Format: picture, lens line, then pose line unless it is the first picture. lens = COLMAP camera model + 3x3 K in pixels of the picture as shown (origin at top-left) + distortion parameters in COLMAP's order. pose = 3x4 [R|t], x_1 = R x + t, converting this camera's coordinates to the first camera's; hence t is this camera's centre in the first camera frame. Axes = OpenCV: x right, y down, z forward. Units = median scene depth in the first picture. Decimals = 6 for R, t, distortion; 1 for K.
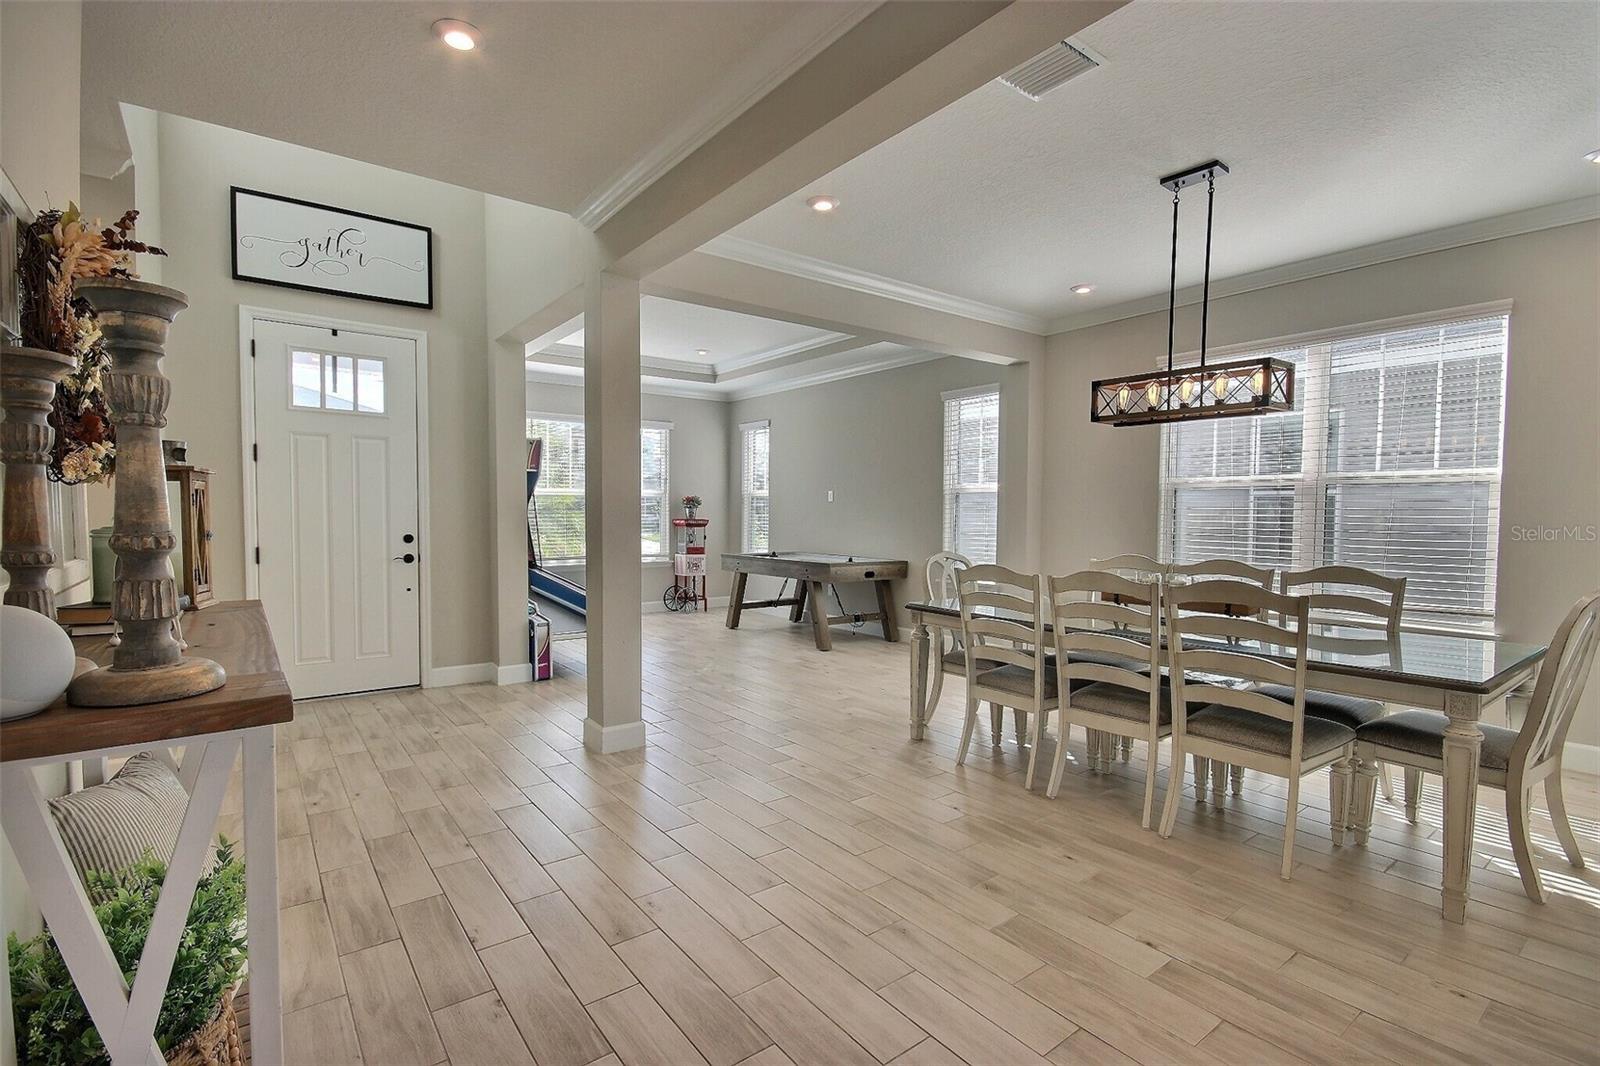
lens RADIAL K [[739.0, 0, 794.0], [0, 739.0, 543.6], [0, 0, 1]] dist [-0.002738, -0.001273]
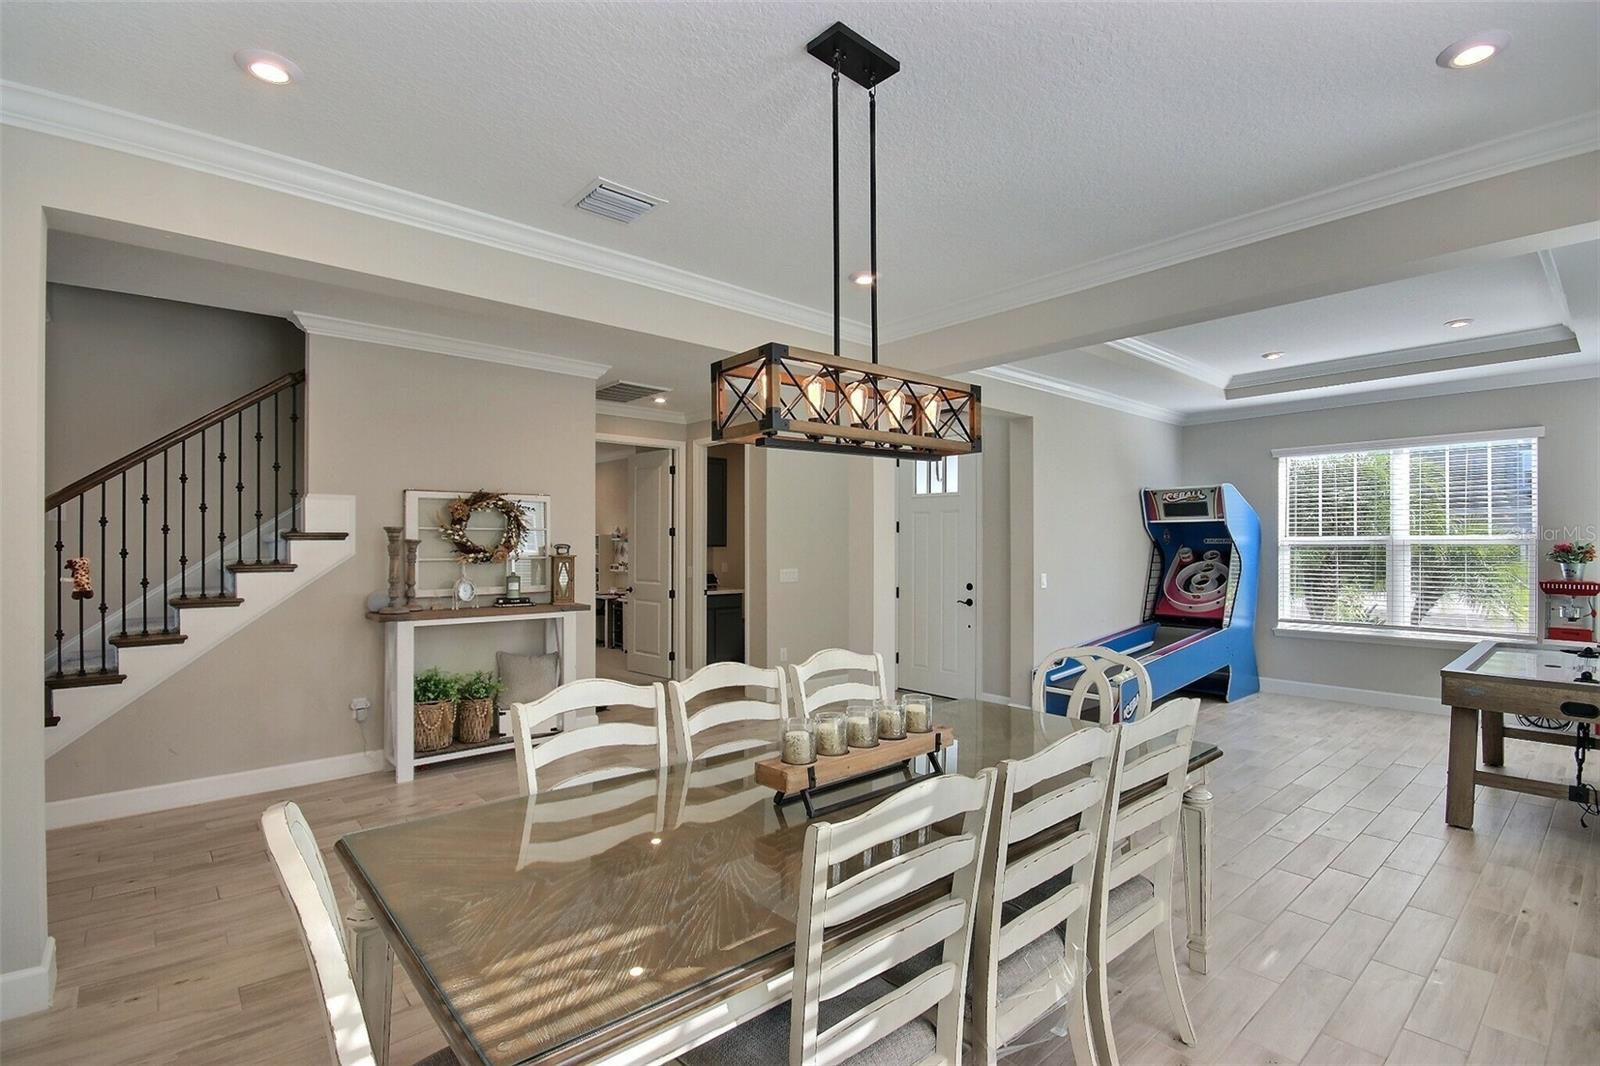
lens RADIAL K [[735.9, 0, 799.7], [0, 735.9, 545.1], [0, 0, 1]] dist [0.010137, -0.011749]
pose [[0.073658, -0.006197, -0.997264, 0.762438], [-0.043160, 0.999024, -0.009395, -0.055864], [0.996349, 0.043734, 0.073319, 0.621247]]
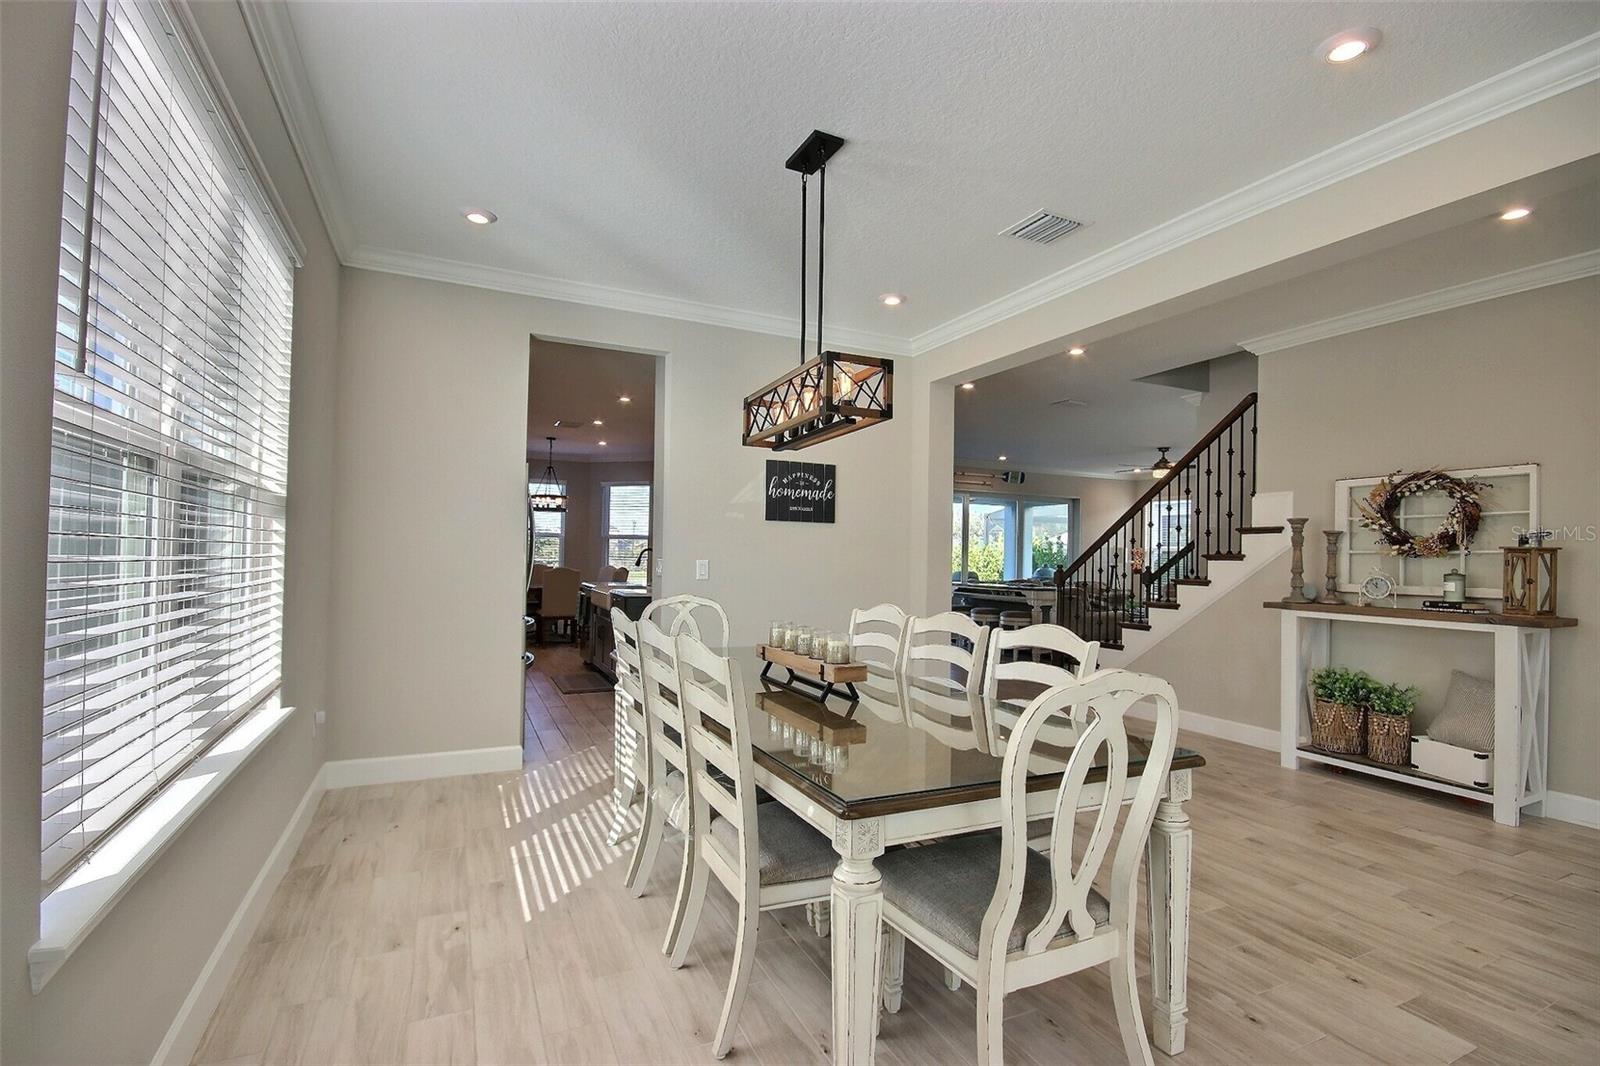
lens RADIAL K [[739.0, 0, 794.0], [0, 739.0, 543.6], [0, 0, 1]] dist [-0.002738, -0.001273]
pose [[-0.977533, -0.022040, 0.209629, 0.251310], [-0.016933, 0.999515, 0.026129, -0.047277], [-0.210103, 0.021993, -0.977432, 1.229273]]
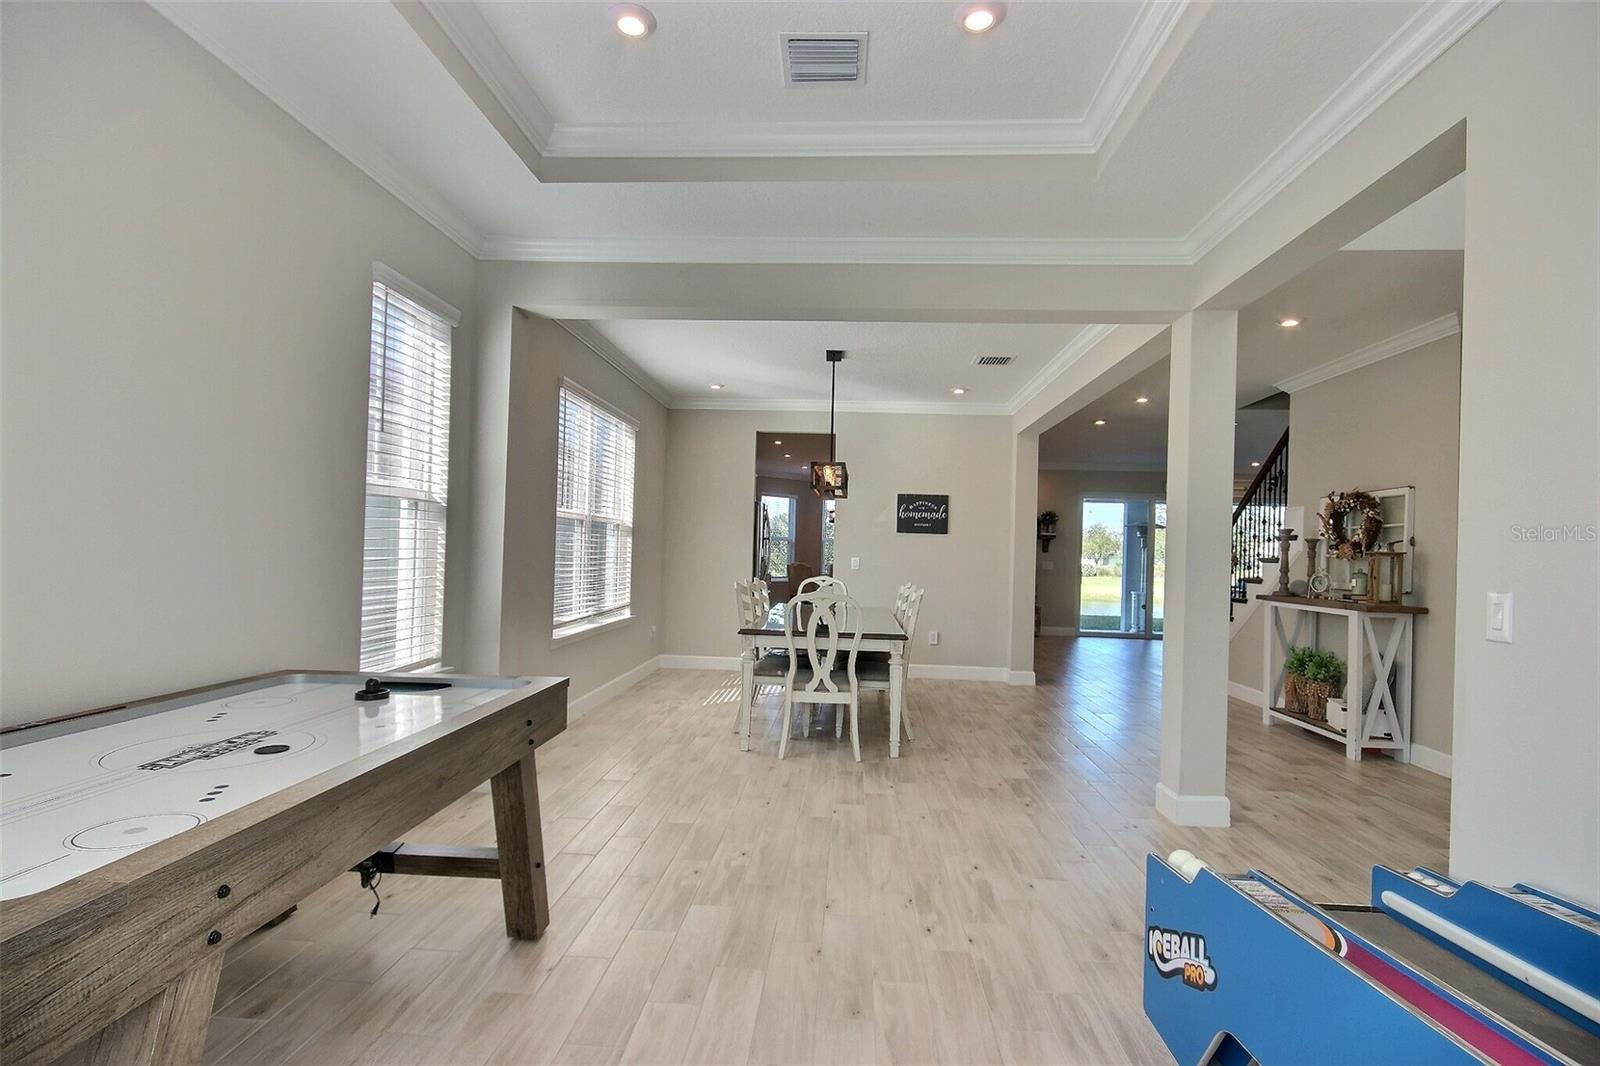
lens RADIAL K [[778.5, 0, 794.5], [0, 778.5, 544.9], [0, 0, 1]] dist [0.000080, 0.000232]
pose [[-0.751141, -0.022492, 0.659759, -0.398754], [-0.005334, 0.999594, 0.028004, -0.070400], [-0.660121, 0.017516, -0.750955, 1.624163]]
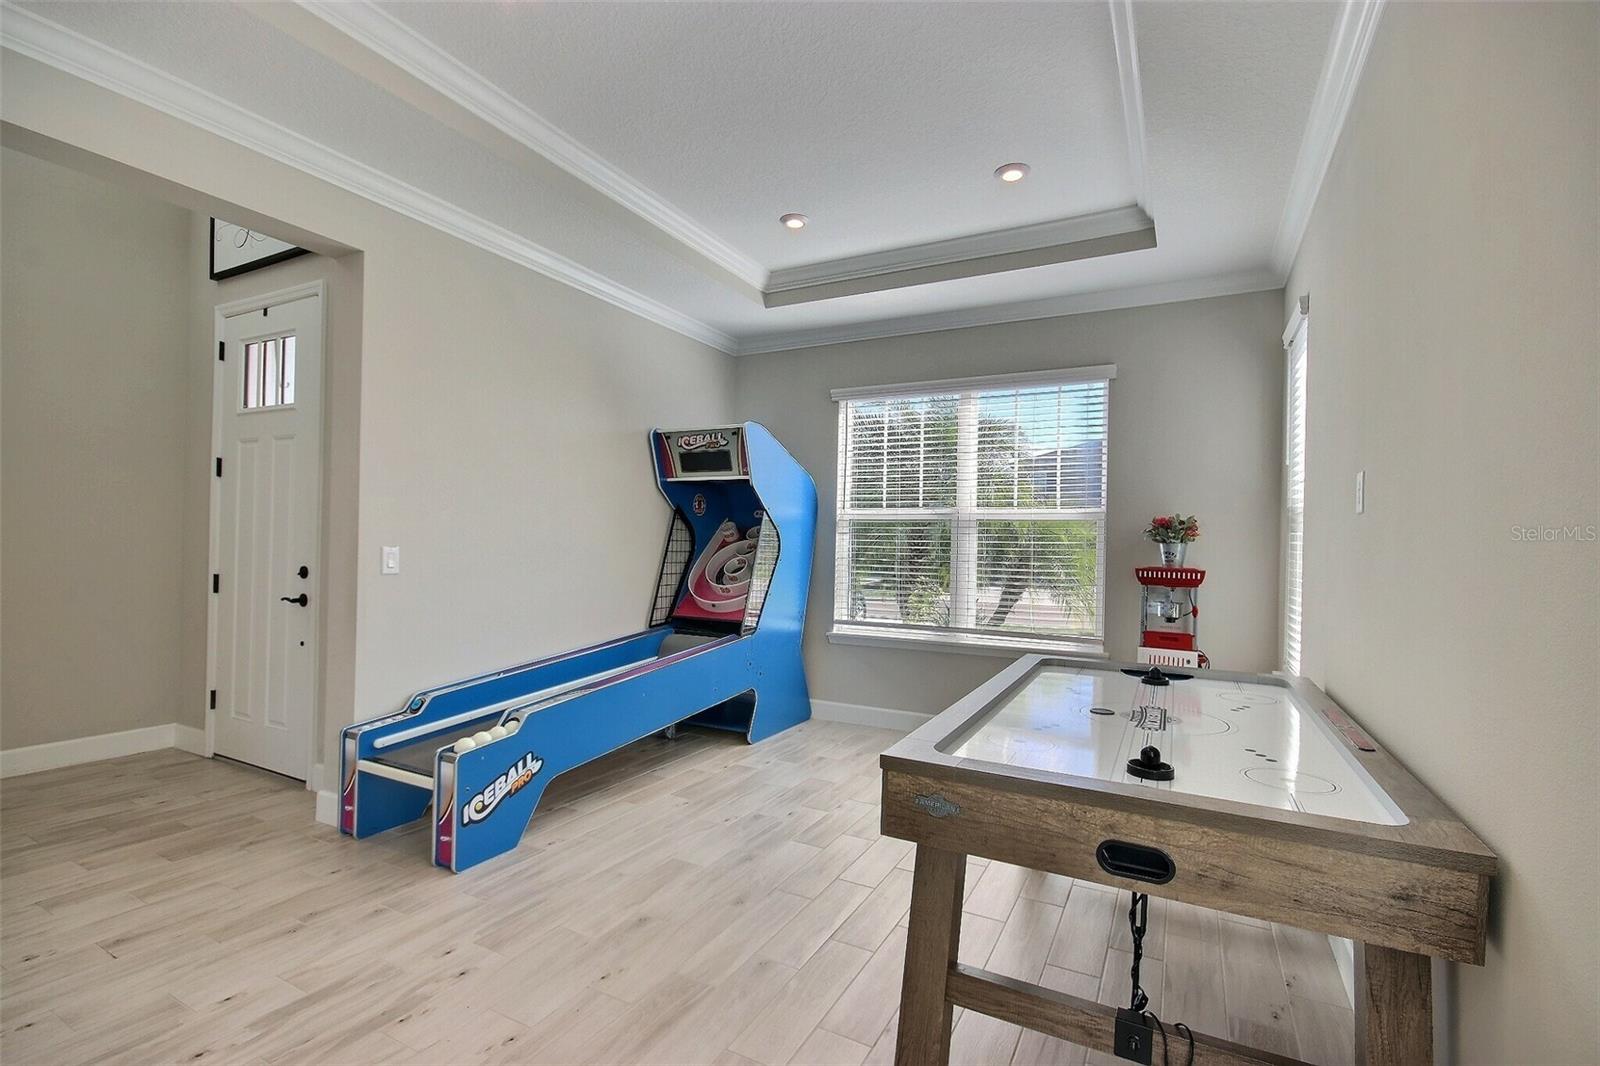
lens RADIAL K [[739.0, 0, 794.0], [0, 739.0, 543.6], [0, 0, 1]] dist [-0.002738, -0.001273]
pose [[0.422130, 0.000733, -0.906535, 0.336776], [-0.057427, 0.998013, -0.025934, -0.044406], [0.904715, 0.063007, 0.421333, 1.155372]]
